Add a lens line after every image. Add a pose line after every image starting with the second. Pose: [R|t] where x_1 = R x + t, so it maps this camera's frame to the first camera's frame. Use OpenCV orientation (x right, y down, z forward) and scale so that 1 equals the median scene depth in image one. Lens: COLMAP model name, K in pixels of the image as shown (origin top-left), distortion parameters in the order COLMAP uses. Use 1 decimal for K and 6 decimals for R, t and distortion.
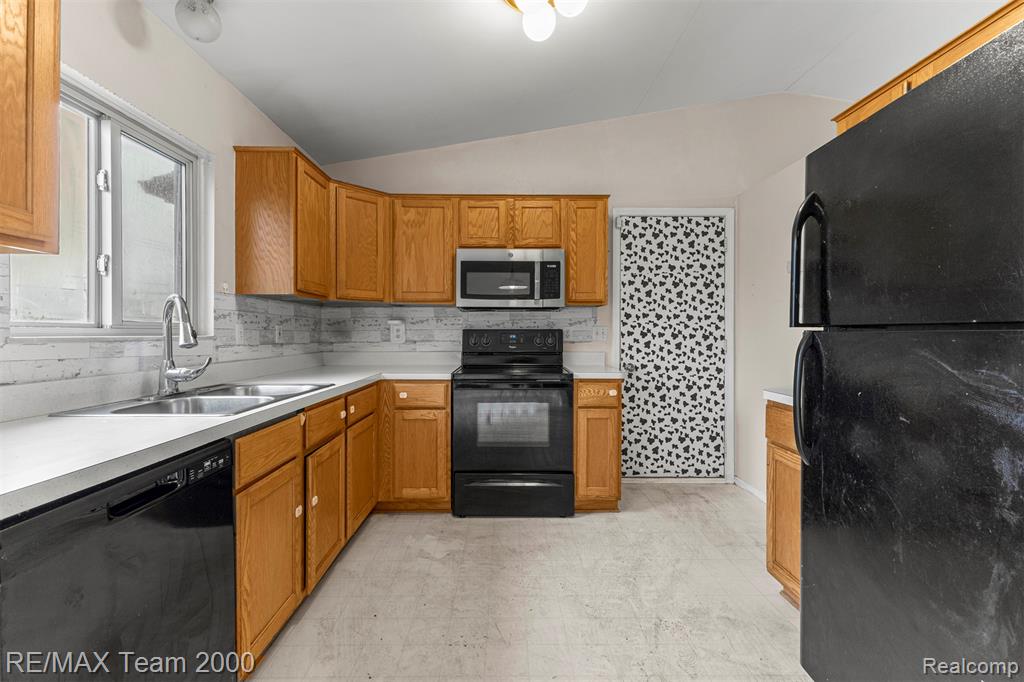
lens RADIAL K [[440.7, 0, 511.5], [0, 440.7, 335.6], [0, 0, 1]] dist [0.003979, 0.000316]
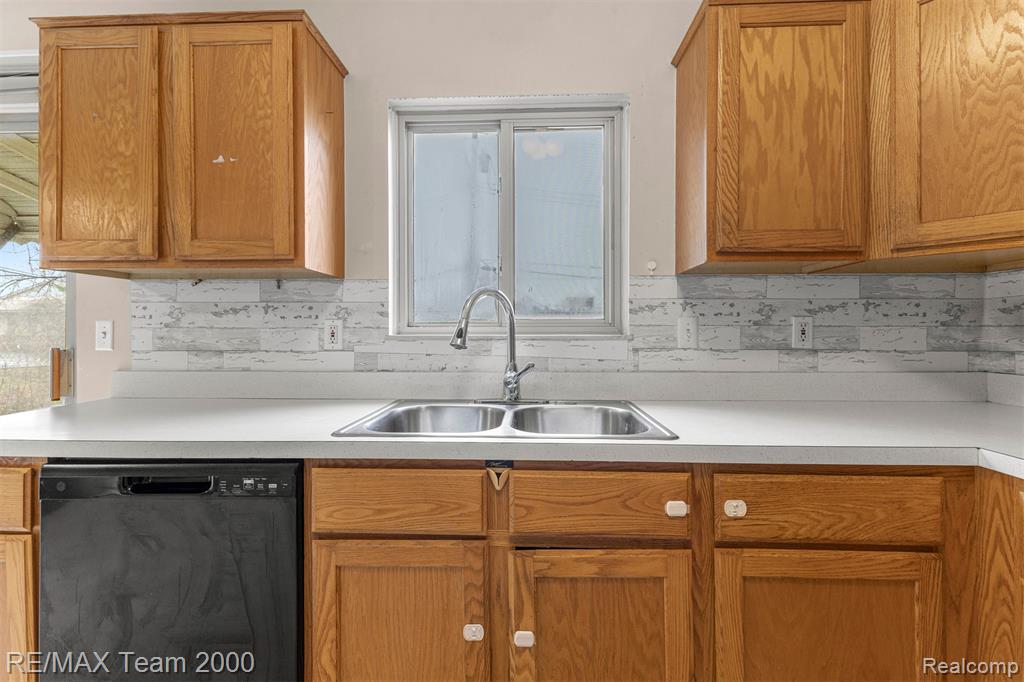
lens RADIAL K [[440.7, 0, 511.3], [0, 440.7, 331.6], [0, 0, 1]] dist [0.003979, 0.000316]
pose [[-0.048624, -0.002889, -0.998813, 0.057995], [-0.003421, 0.999990, -0.002726, -0.001521], [0.998811, 0.003285, -0.048633, 0.585635]]
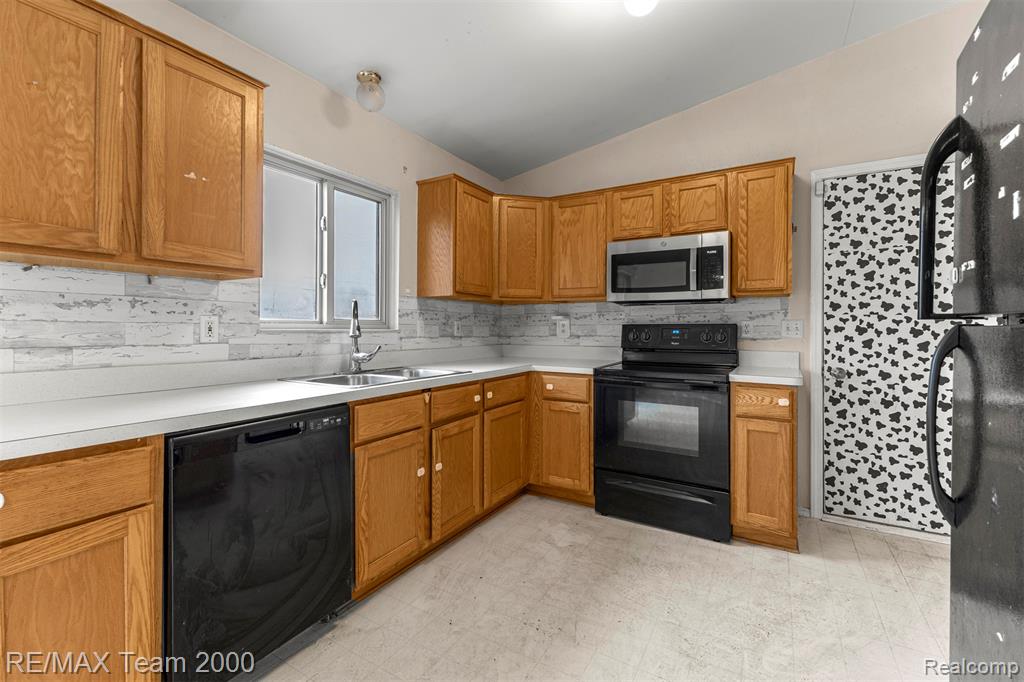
lens RADIAL K [[440.7, 0, 509.6], [0, 440.7, 327.6], [0, 0, 1]] dist [0.003979, 0.000316]
pose [[0.852131, 0.001355, -0.523327, 0.202935], [-0.005540, 0.999964, -0.006431, 0.000932], [0.523299, 0.008379, 0.852108, 0.041664]]
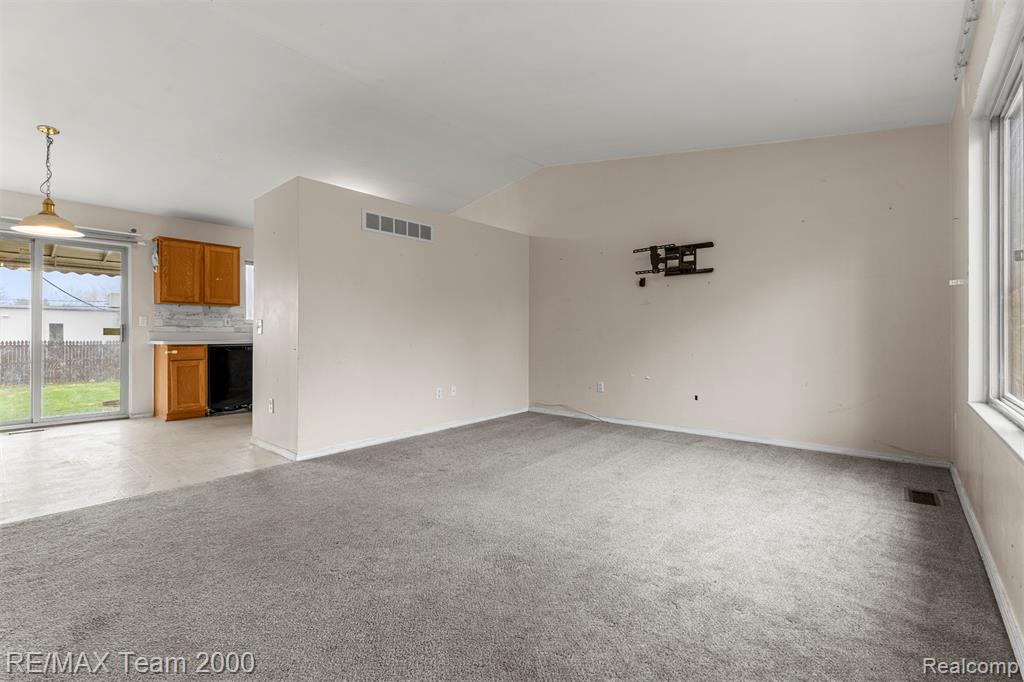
lens RADIAL K [[440.7, 0, 510.7], [0, 440.7, 339.8], [0, 0, 1]] dist [0.003979, 0.000316]
pose [[0.754749, 0.001464, -0.656012, 1.735434], [0.002760, 0.999982, 0.005407, 0.071214], [0.656008, -0.005892, 0.754731, -0.302542]]
